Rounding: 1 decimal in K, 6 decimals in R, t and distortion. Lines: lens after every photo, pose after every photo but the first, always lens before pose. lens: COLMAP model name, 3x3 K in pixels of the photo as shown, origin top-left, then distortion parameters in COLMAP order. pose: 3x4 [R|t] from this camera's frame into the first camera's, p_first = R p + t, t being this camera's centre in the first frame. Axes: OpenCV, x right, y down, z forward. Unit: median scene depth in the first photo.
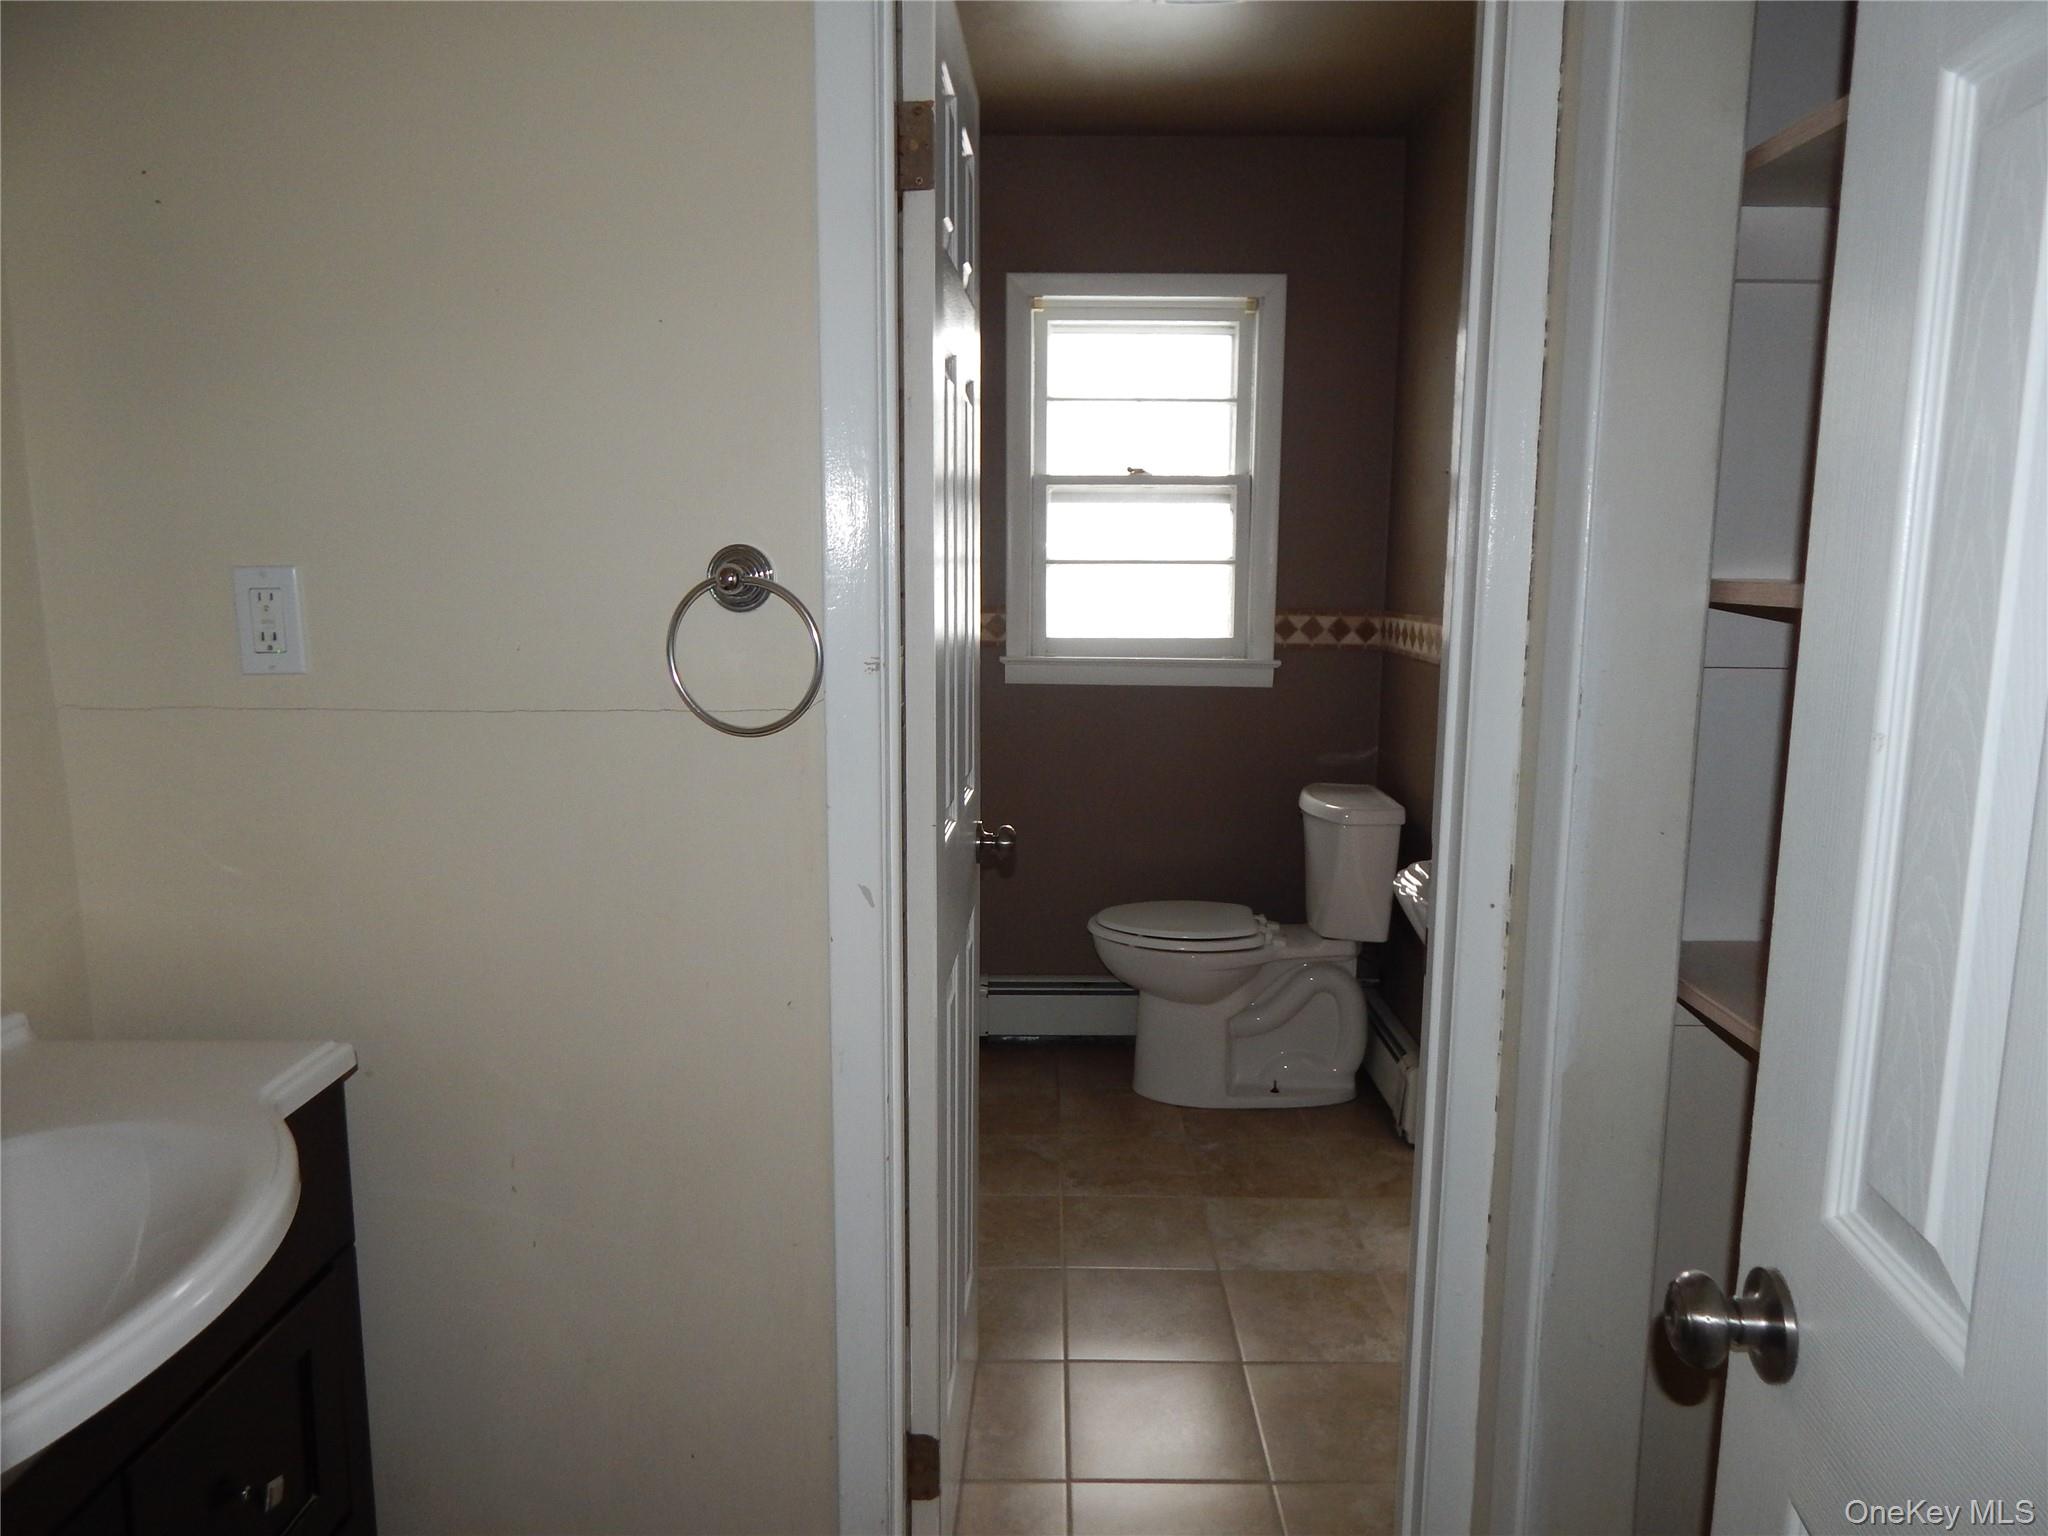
lens RADIAL K [[1358.9, 0, 1026.9], [0, 1358.9, 766.5], [0, 0, 1]] dist [0.008801, -0.010222]
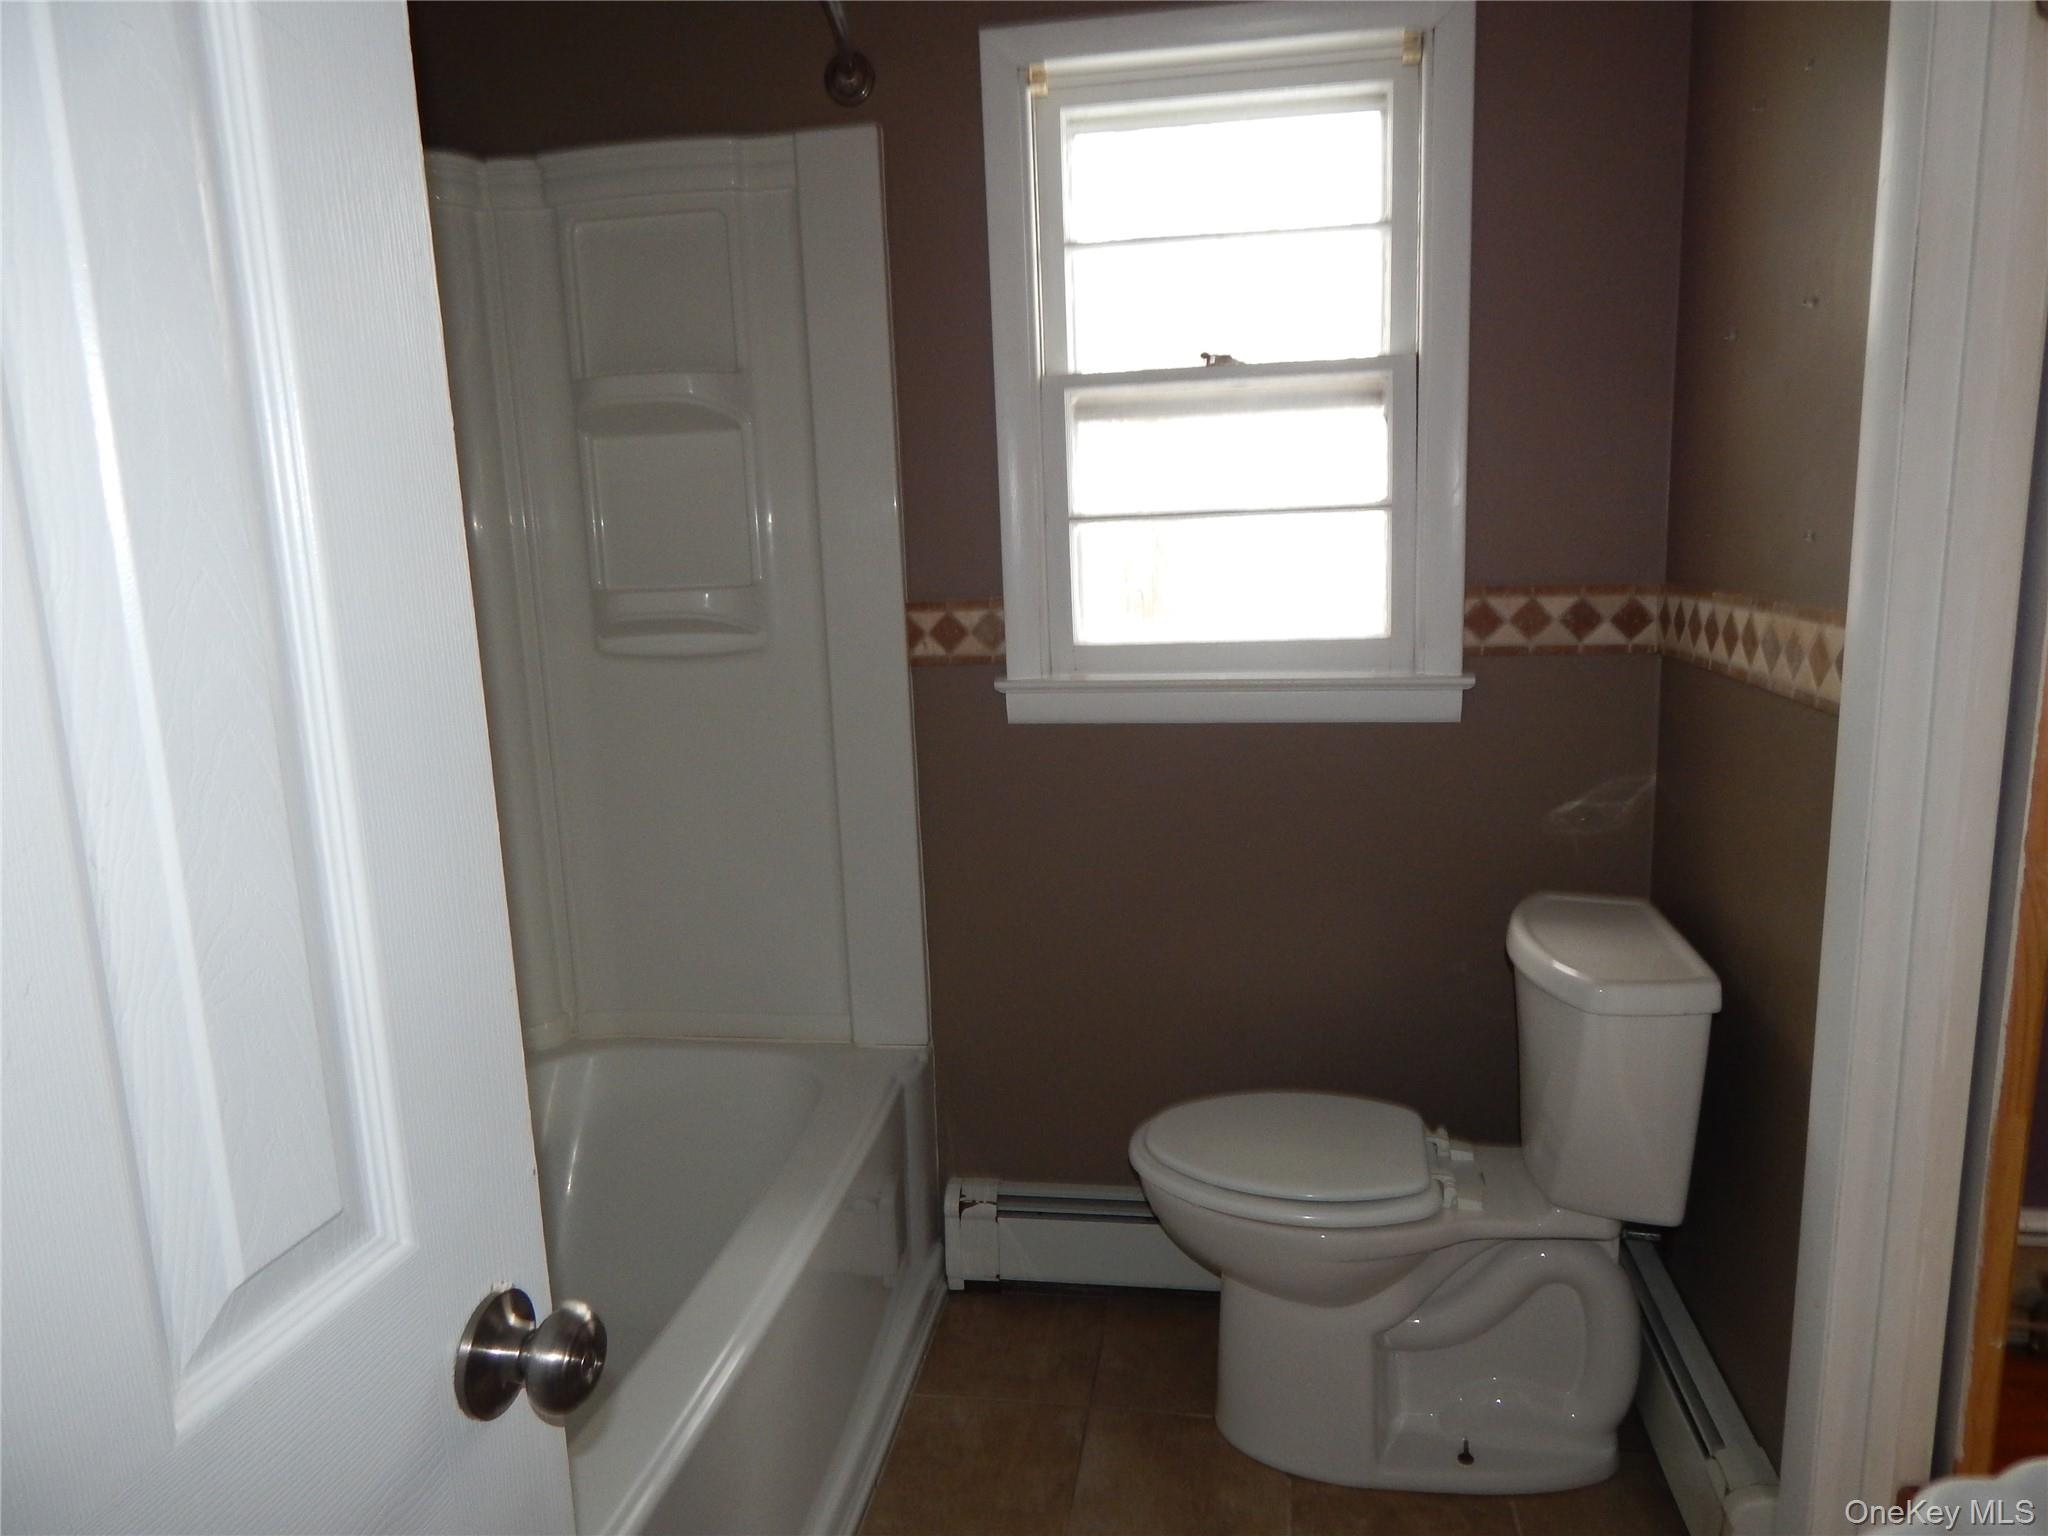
lens RADIAL K [[1358.9, 0, 1029.9], [0, 1358.9, 772.0], [0, 0, 1]] dist [0.008801, -0.010222]
pose [[0.987649, -0.013958, -0.156058, 0.090654], [0.019502, 0.999230, 0.034051, -0.060717], [0.155463, -0.036674, 0.987161, 0.403457]]
